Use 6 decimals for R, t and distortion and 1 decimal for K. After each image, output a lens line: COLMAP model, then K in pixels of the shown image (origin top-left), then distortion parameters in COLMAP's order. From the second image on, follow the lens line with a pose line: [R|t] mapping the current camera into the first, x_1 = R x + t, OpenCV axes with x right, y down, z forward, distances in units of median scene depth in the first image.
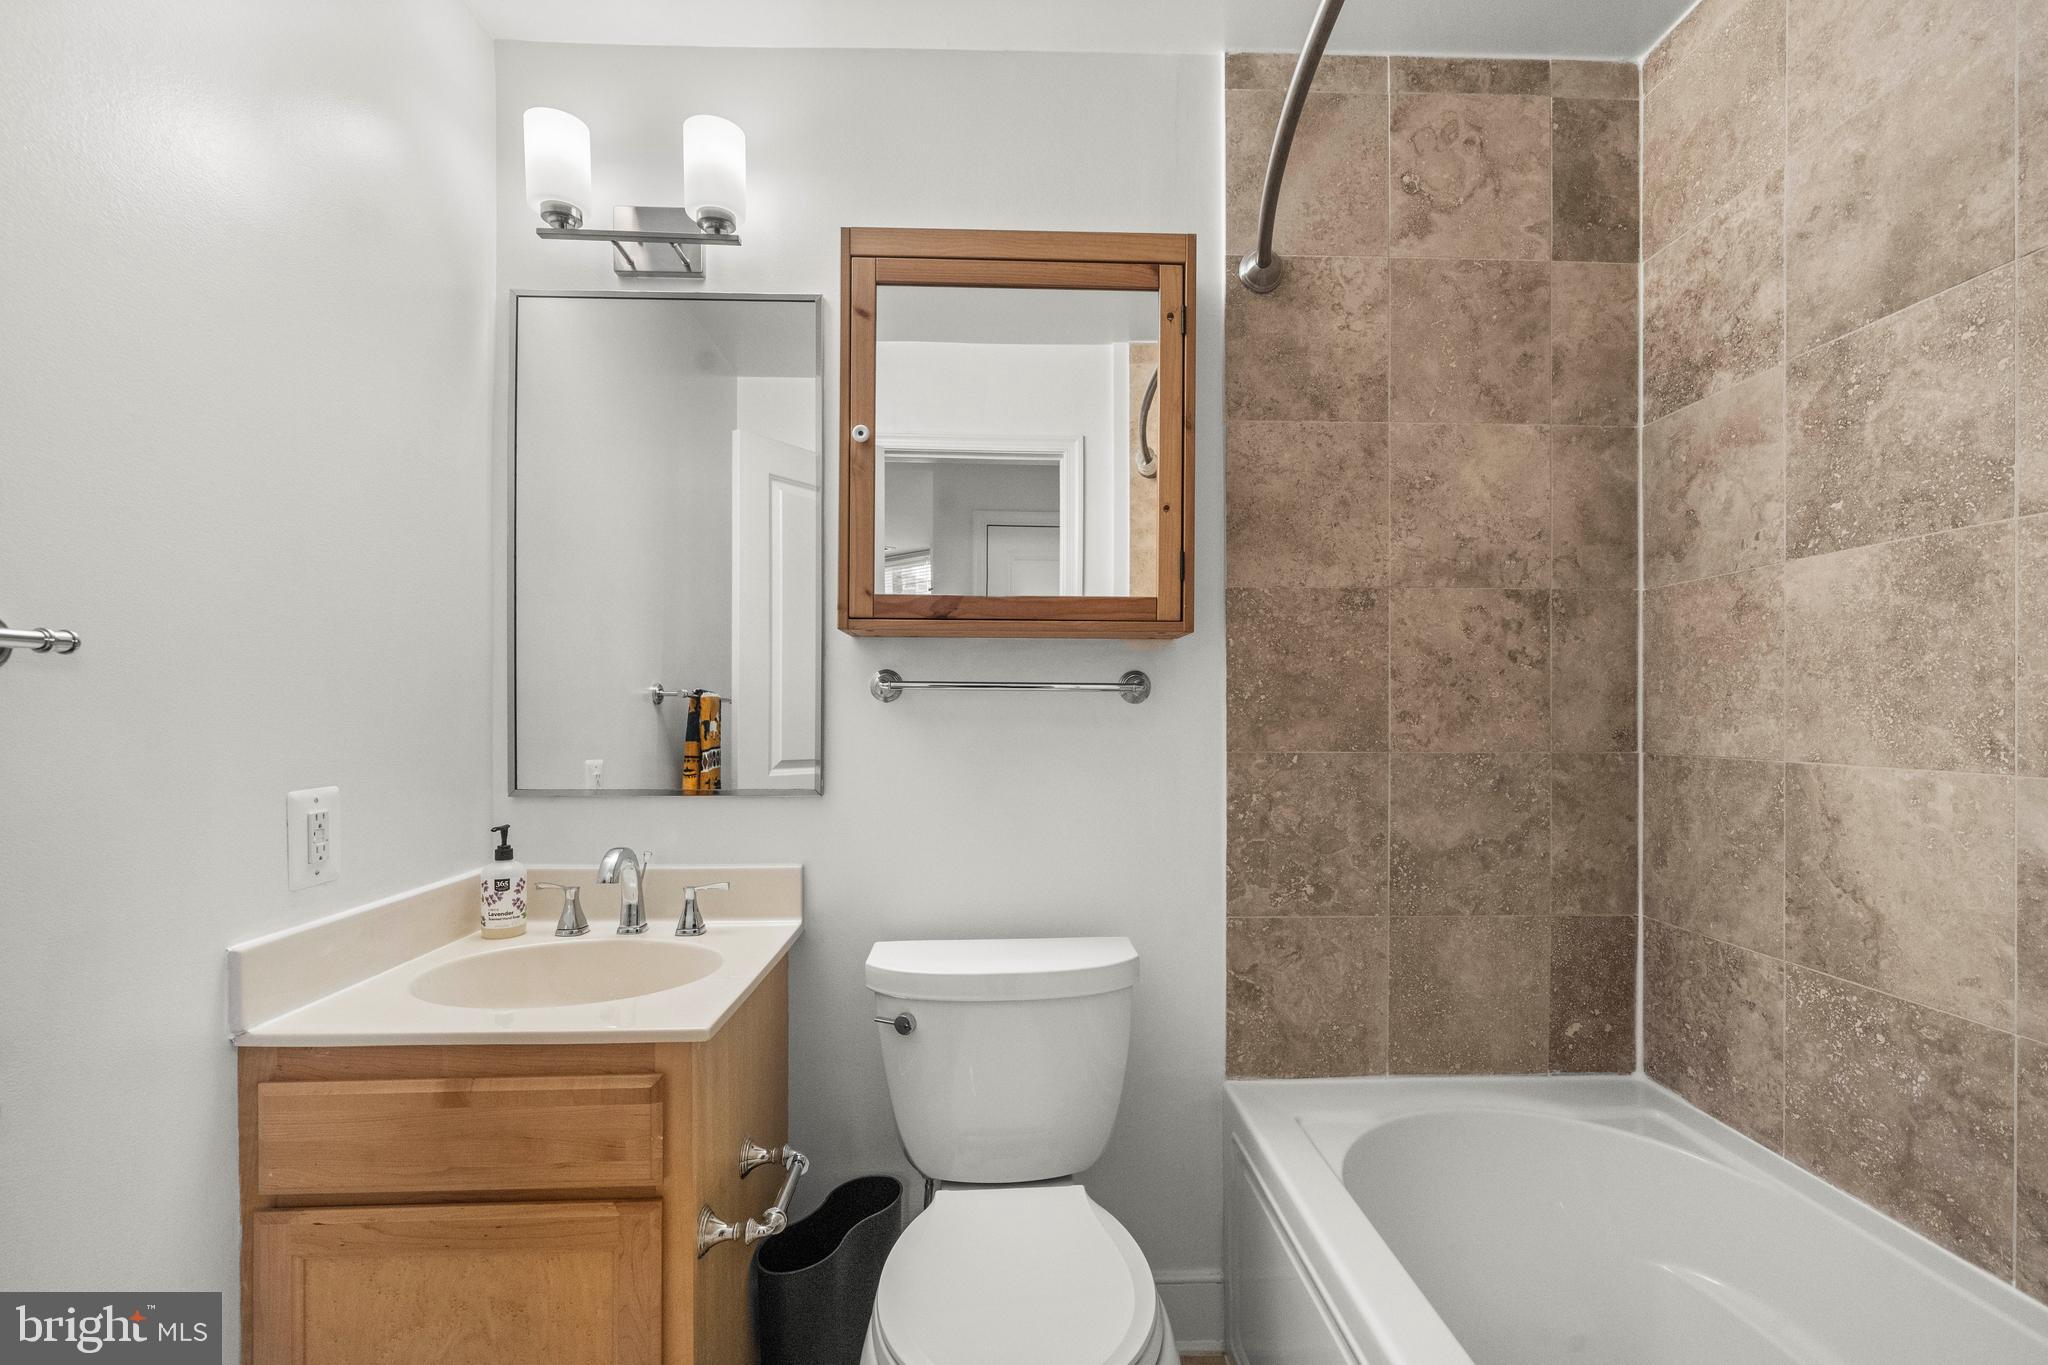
lens RADIAL K [[855.8, 0, 1029.8], [0, 855.8, 708.7], [0, 0, 1]] dist [-0.000487, 0.000514]
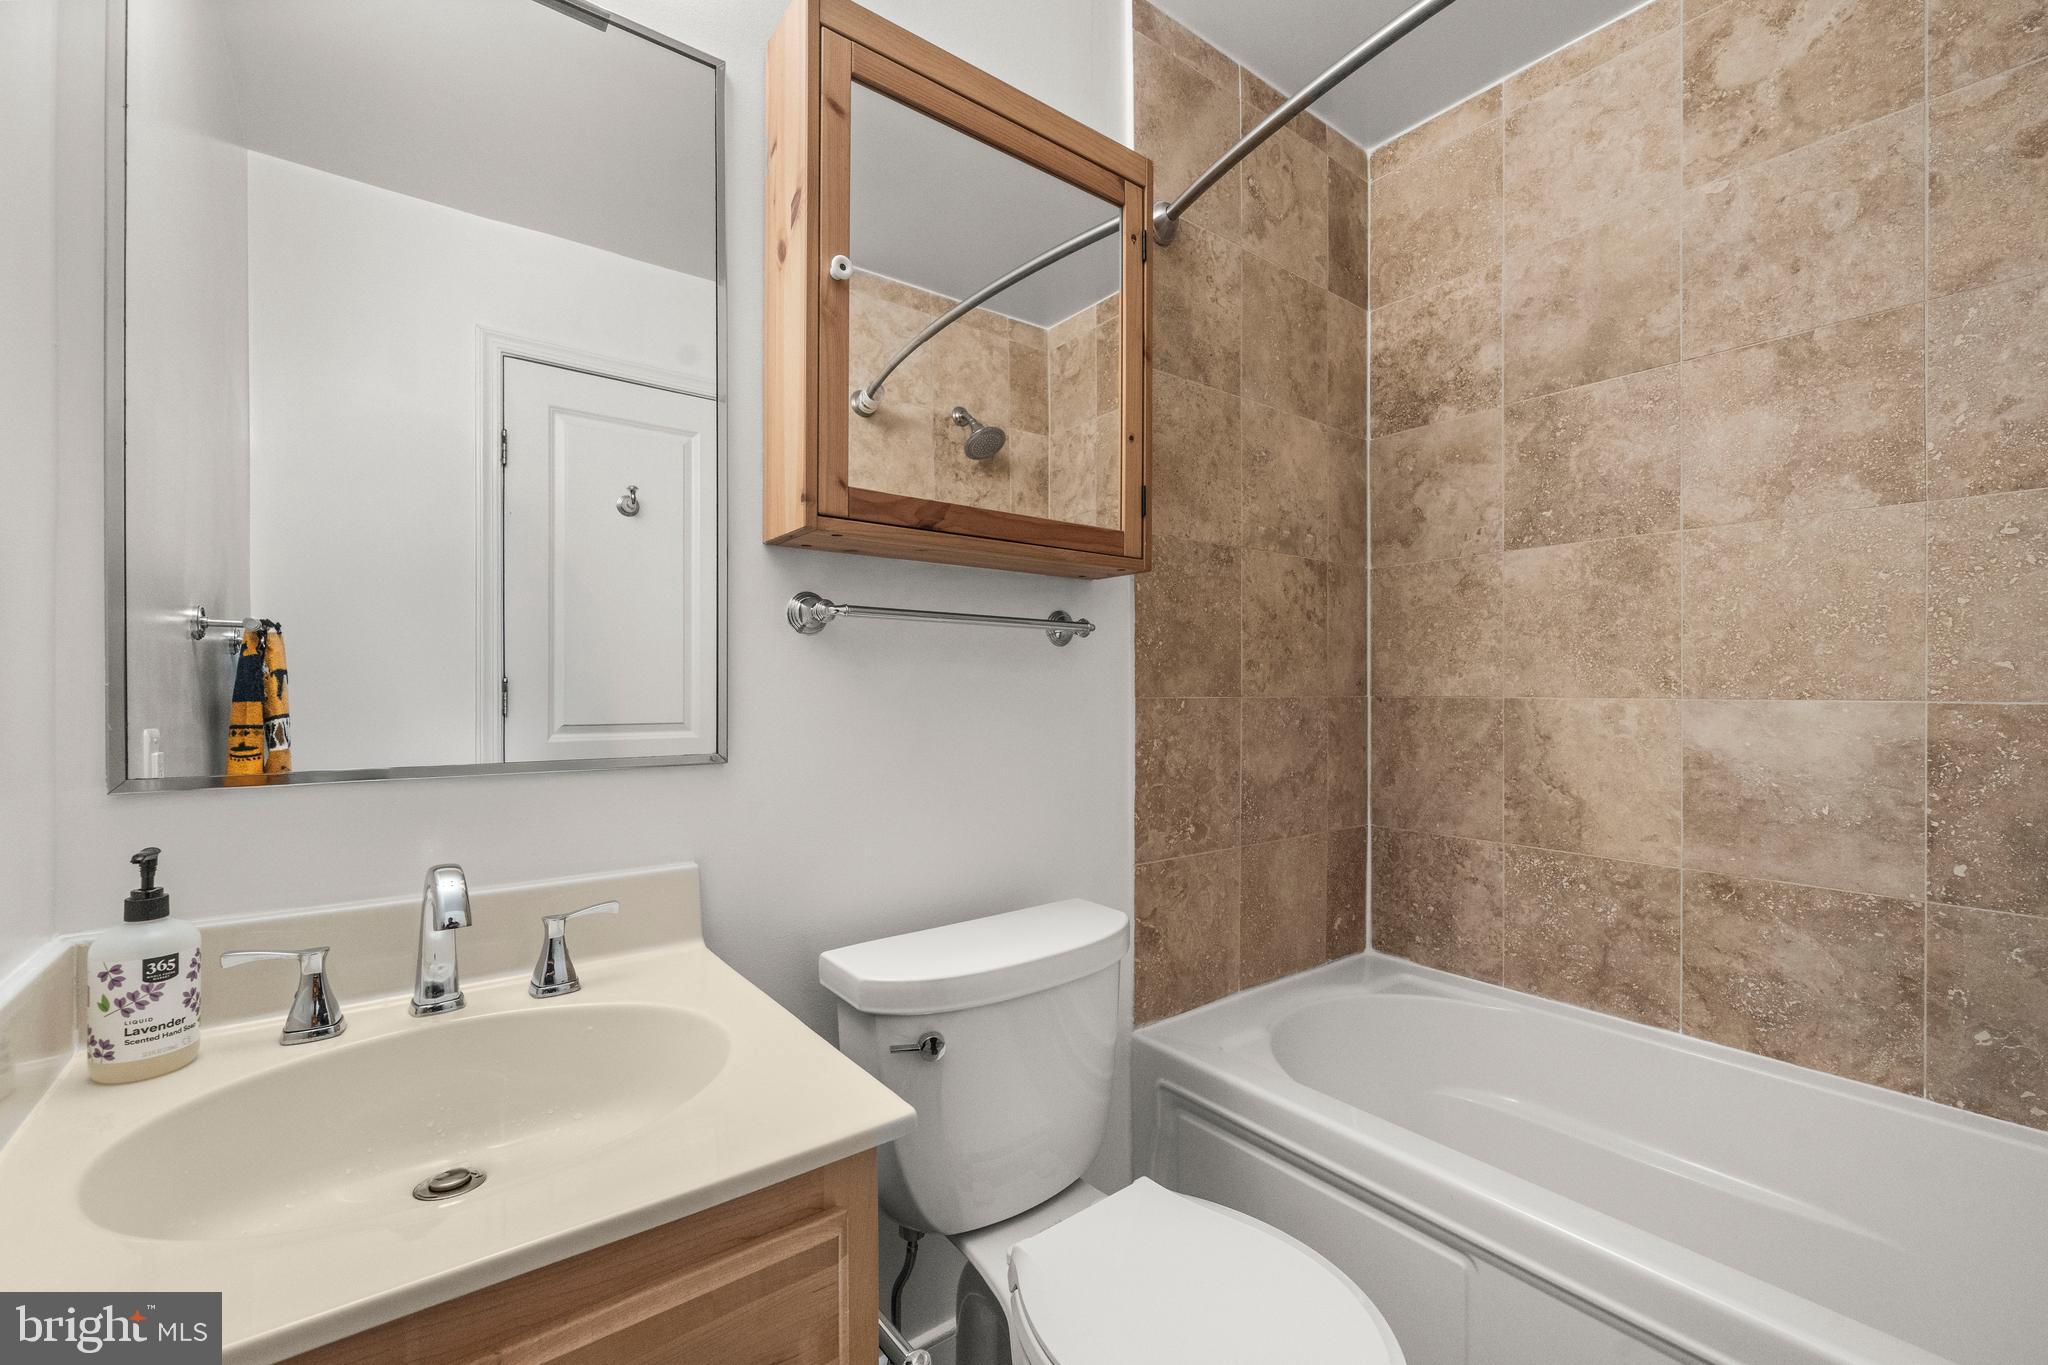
lens RADIAL K [[833.3, 0, 1016.4], [0, 833.3, 682.0], [0, 0, 1]] dist [-0.000695, -0.000241]
pose [[0.825022, 0.003437, 0.565090, -0.463581], [-0.002693, 0.999994, -0.002150, 0.037819], [-0.565094, 0.000252, 0.825026, 0.307782]]
